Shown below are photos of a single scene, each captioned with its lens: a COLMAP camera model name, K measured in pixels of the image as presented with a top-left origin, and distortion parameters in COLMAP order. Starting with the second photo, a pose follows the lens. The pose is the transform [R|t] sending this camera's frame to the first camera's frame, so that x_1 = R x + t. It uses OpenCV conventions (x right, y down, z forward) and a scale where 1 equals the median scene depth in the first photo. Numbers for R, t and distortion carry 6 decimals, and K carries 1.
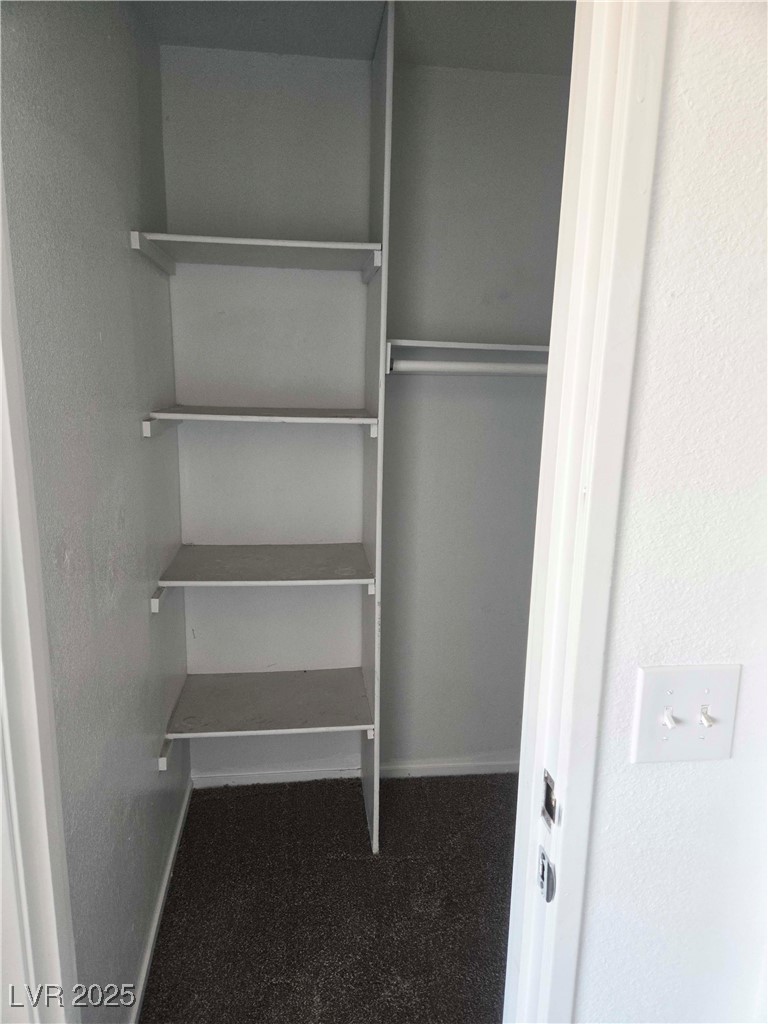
lens RADIAL K [[682.6, 0, 385.1], [0, 682.6, 514.8], [0, 0, 1]] dist [0.073964, -0.062901]
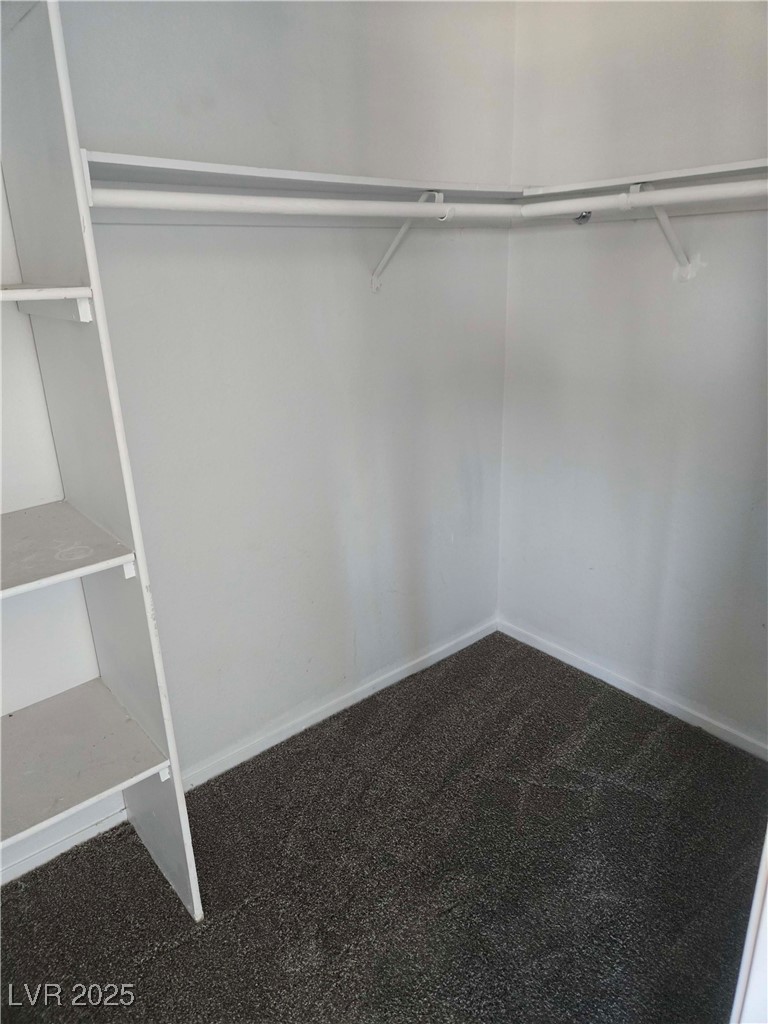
lens RADIAL K [[682.6, 0, 386.0], [0, 682.6, 504.9], [0, 0, 1]] dist [0.073964, -0.062901]
pose [[0.831715, -0.216942, 0.511063, -0.134751], [0.145881, 0.973548, 0.175851, -0.027075], [-0.535694, -0.071704, 0.841362, 0.339986]]
